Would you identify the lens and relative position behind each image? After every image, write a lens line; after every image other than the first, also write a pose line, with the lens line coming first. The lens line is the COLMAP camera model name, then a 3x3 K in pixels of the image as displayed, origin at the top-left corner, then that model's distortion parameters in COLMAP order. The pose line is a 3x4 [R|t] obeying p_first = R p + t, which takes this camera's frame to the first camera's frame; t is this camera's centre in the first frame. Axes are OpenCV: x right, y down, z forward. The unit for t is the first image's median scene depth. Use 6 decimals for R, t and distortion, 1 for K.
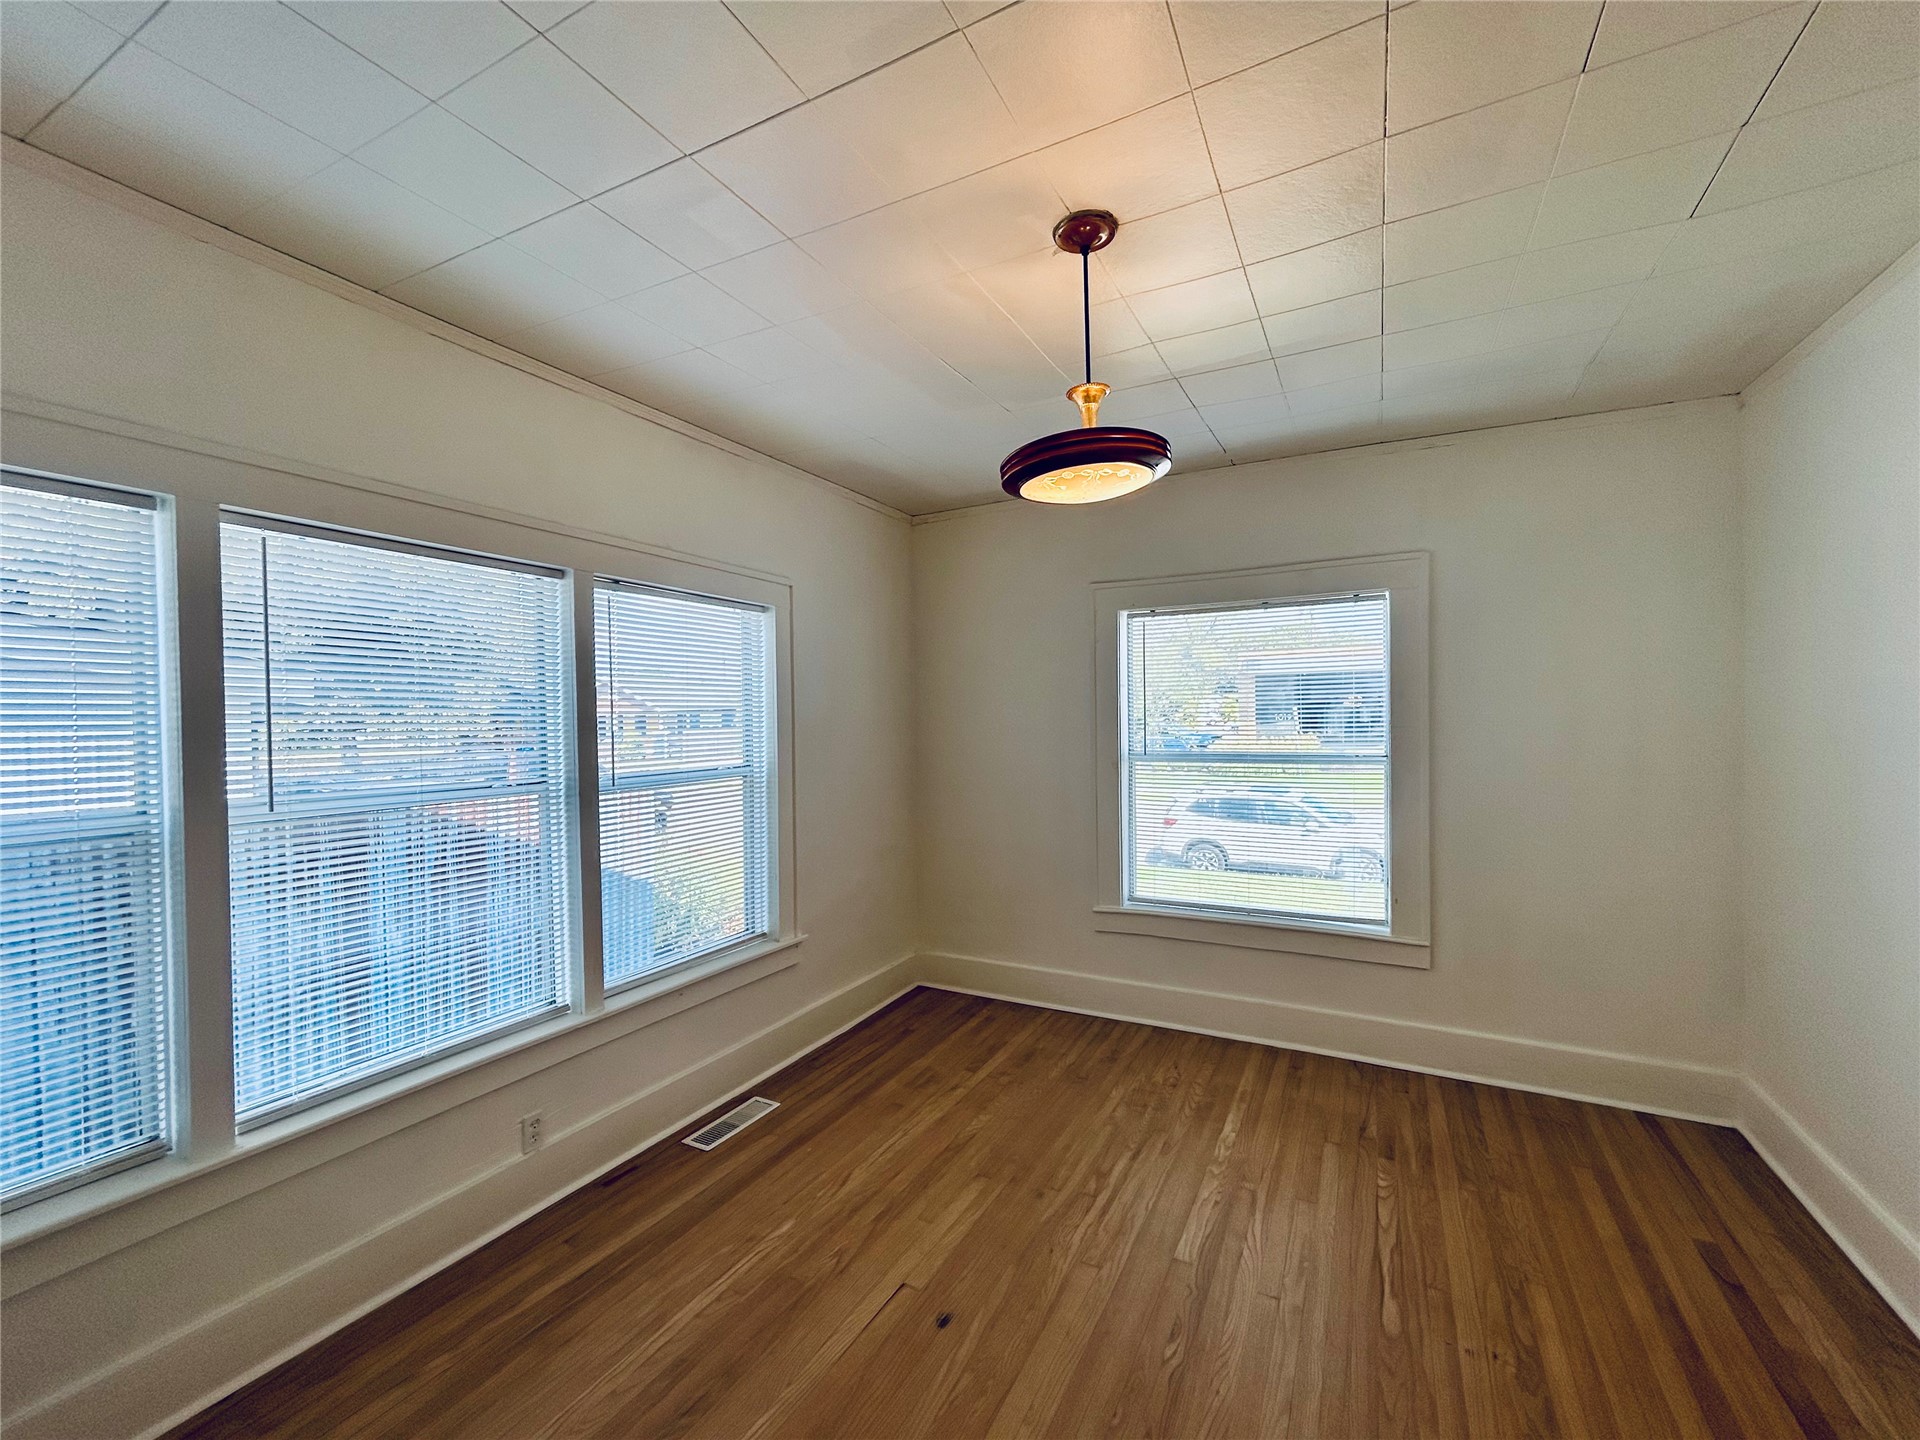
lens RADIAL K [[783.4, 0, 959.2], [0, 783.4, 726.5], [0, 0, 1]] dist [0.001161, 0.002525]
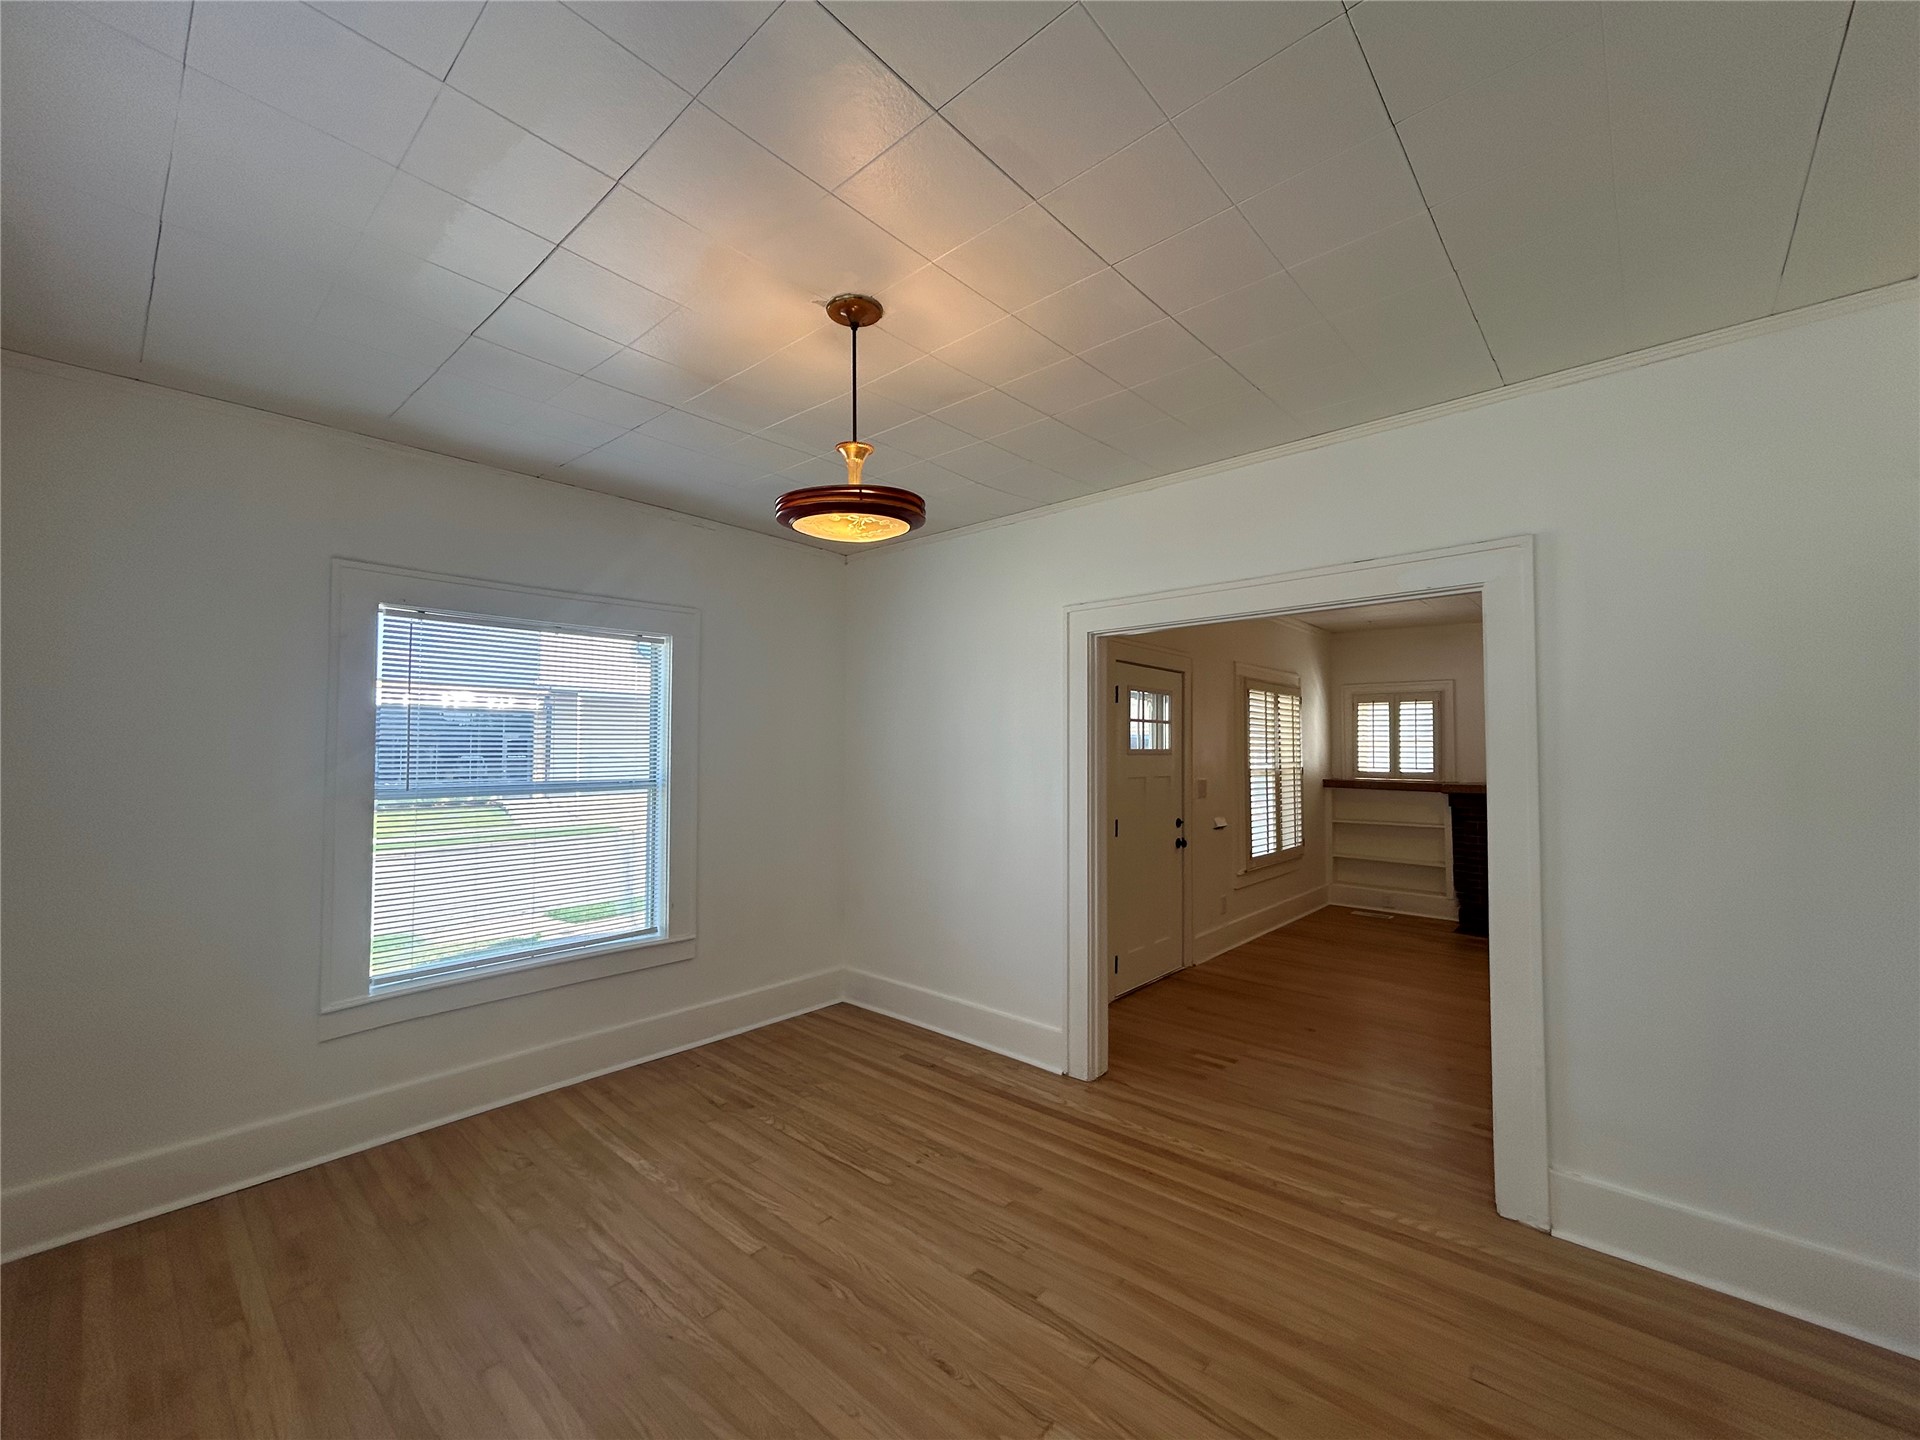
lens RADIAL K [[783.4, 0, 975.3], [0, 783.4, 730.0], [0, 0, 1]] dist [0.001161, 0.002525]
pose [[0.235812, 0.032848, 0.971243, -0.513212], [0.013292, 0.999226, -0.037022, 0.015629], [-0.971708, 0.021640, 0.235193, 0.330240]]
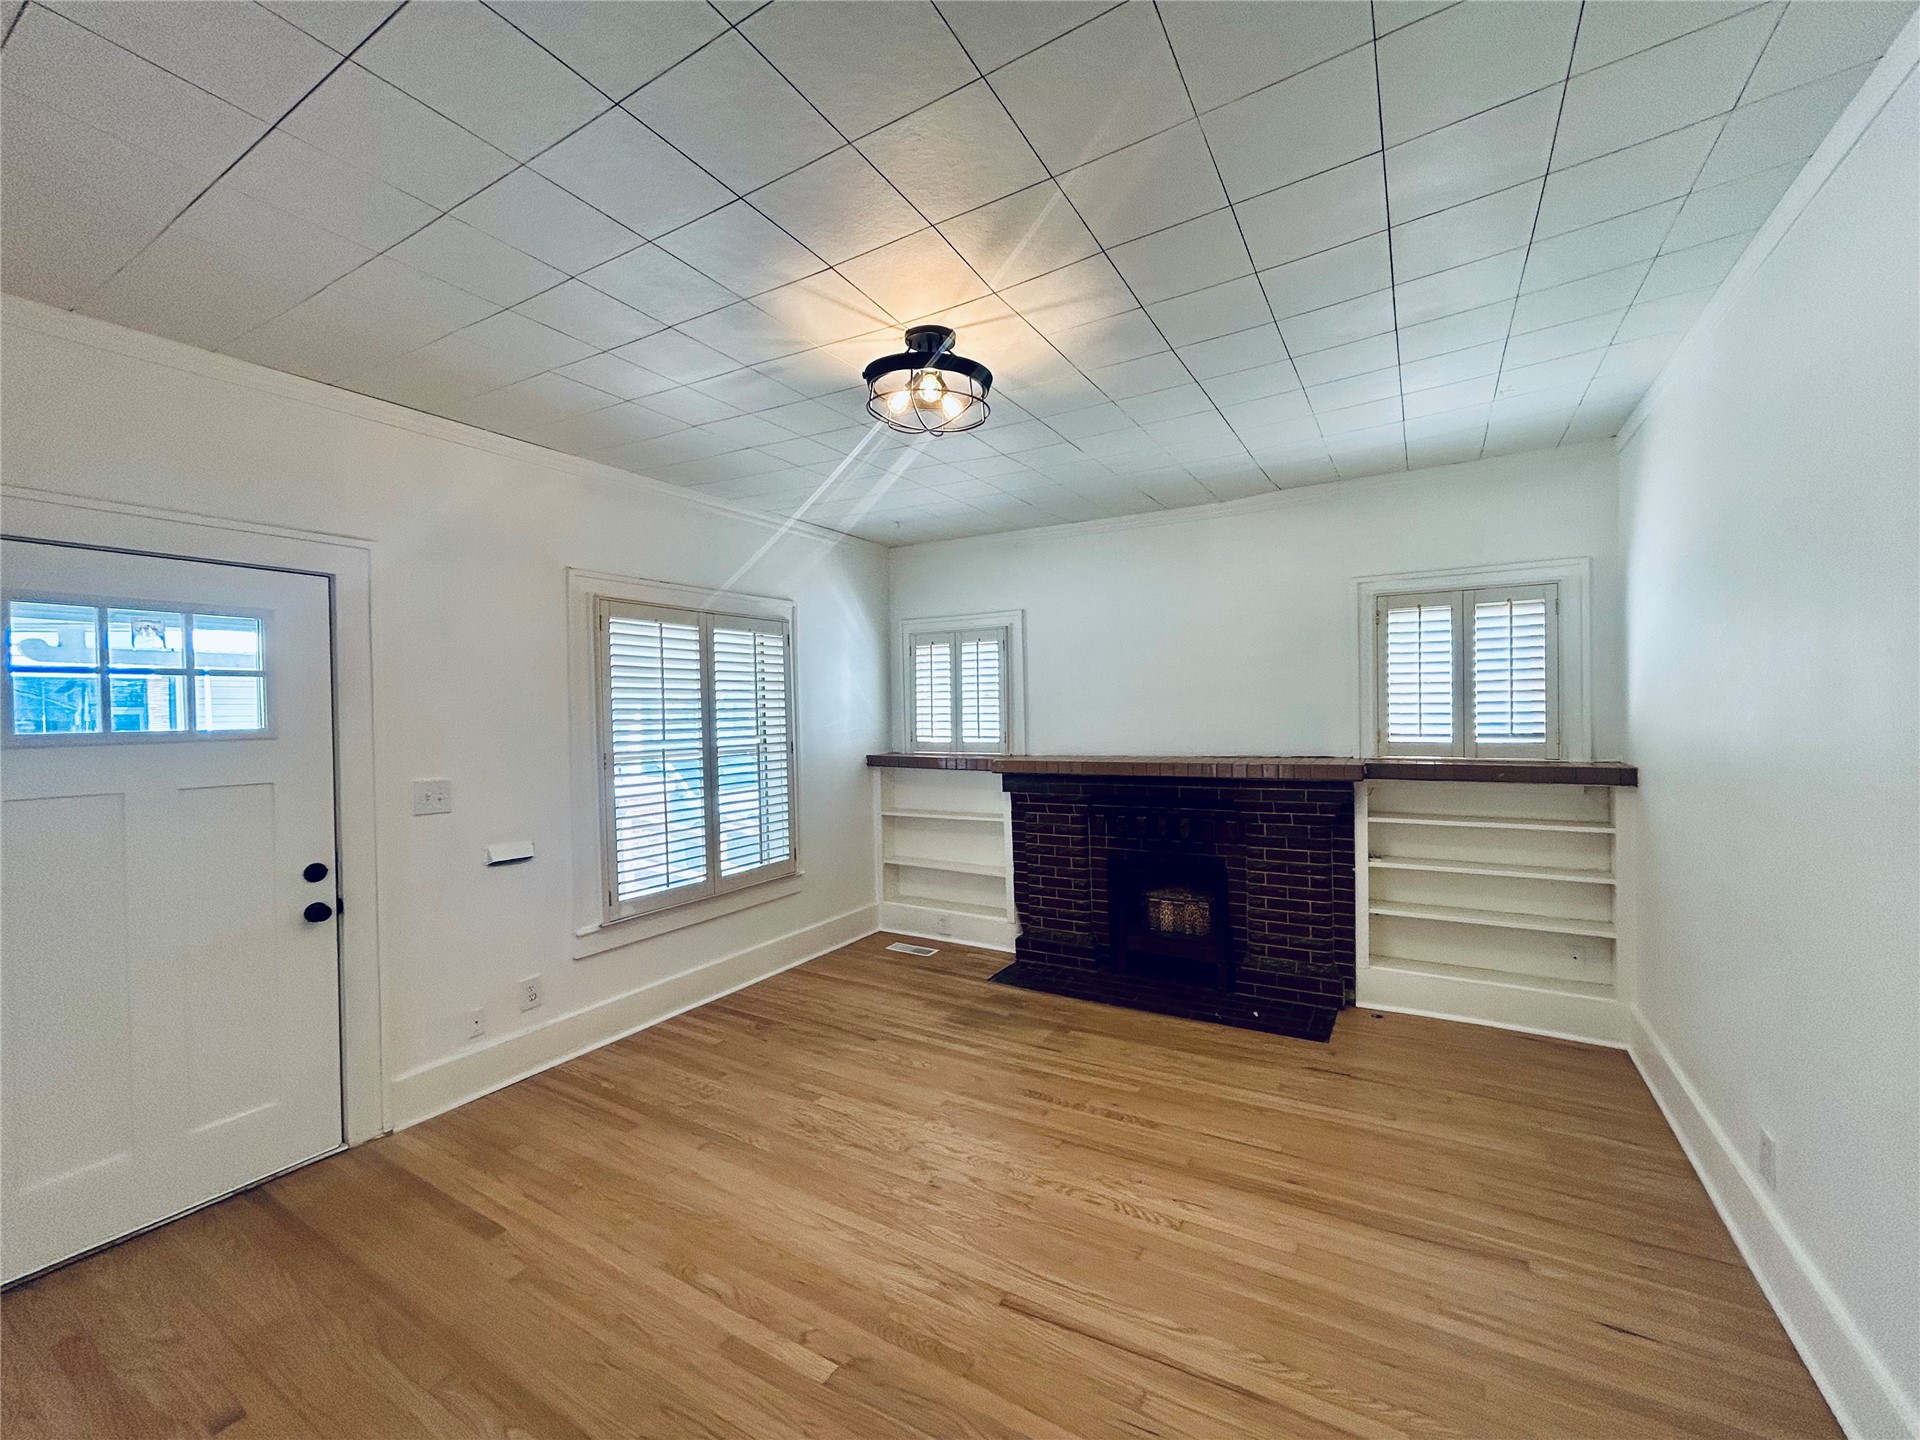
lens RADIAL K [[783.4, 0, 961.2], [0, 783.4, 718.4], [0, 0, 1]] dist [0.001161, 0.002525]
pose [[0.062414, -0.005612, 0.998035, -0.345395], [0.039545, 0.999213, 0.003146, 0.015683], [-0.997267, 0.039271, 0.062586, 0.188249]]
